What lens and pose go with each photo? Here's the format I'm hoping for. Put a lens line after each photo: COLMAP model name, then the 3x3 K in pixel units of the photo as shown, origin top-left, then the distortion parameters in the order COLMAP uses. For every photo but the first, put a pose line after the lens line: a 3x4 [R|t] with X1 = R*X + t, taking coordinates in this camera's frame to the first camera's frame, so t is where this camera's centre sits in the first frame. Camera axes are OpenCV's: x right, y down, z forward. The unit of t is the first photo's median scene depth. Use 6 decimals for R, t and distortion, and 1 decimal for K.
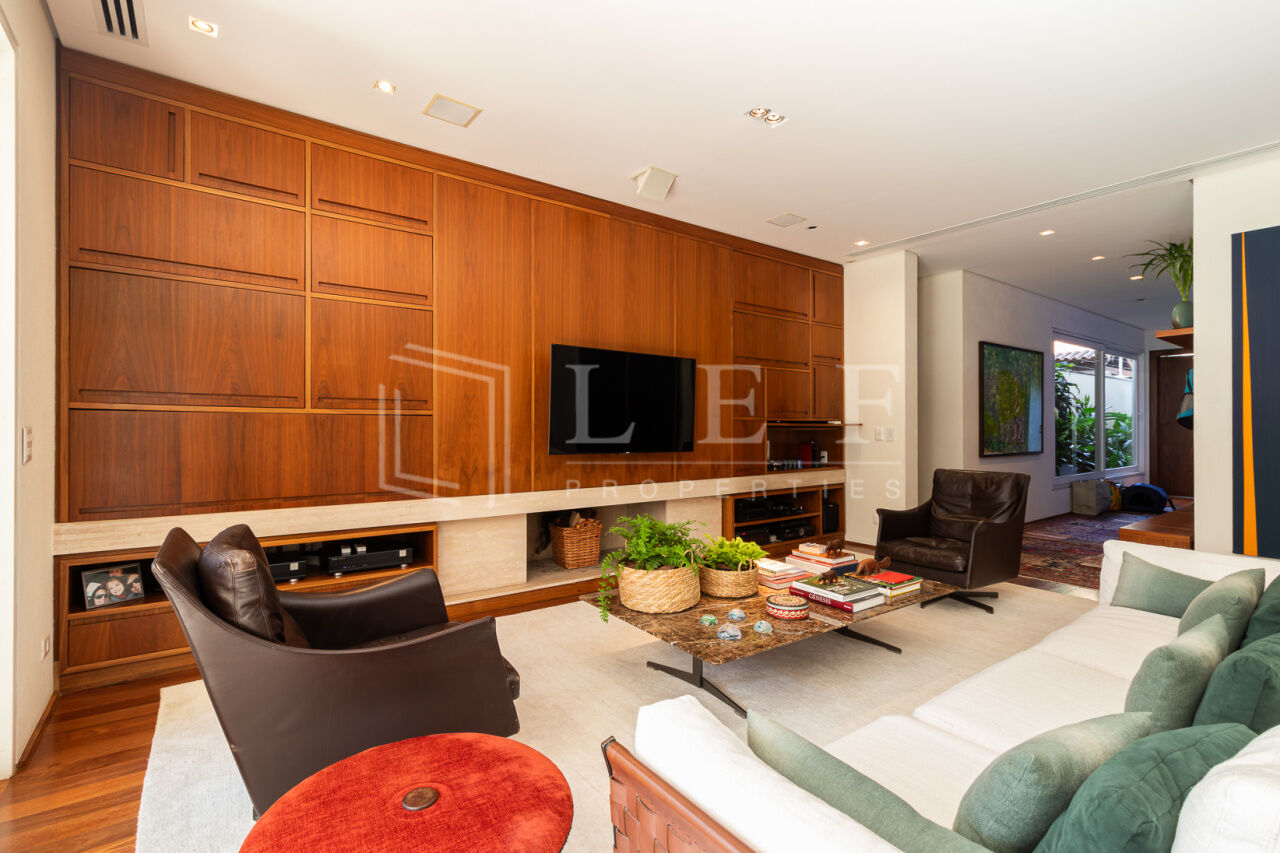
lens RADIAL K [[594.1, 0, 646.2], [0, 594.1, 429.7], [0, 0, 1]] dist [0.000802, -0.000058]
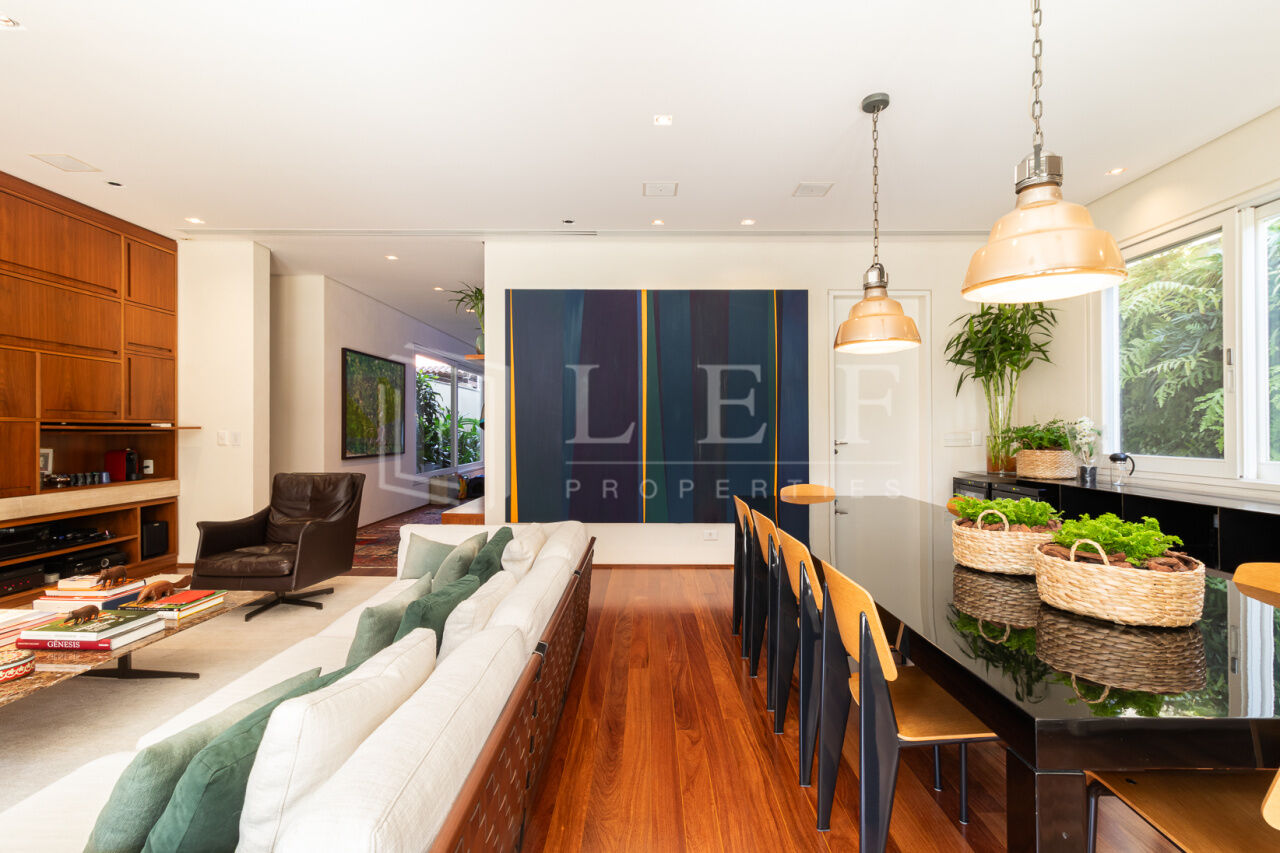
lens RADIAL K [[594.1, 0, 646.2], [0, 594.1, 429.7], [0, 0, 1]] dist [0.000802, -0.000058]
pose [[0.605677, -0.000459, 0.795710, 0.076859], [0.004920, 0.999983, -0.003168, 0.000527], [-0.795695, 0.005834, 0.605669, -0.068092]]
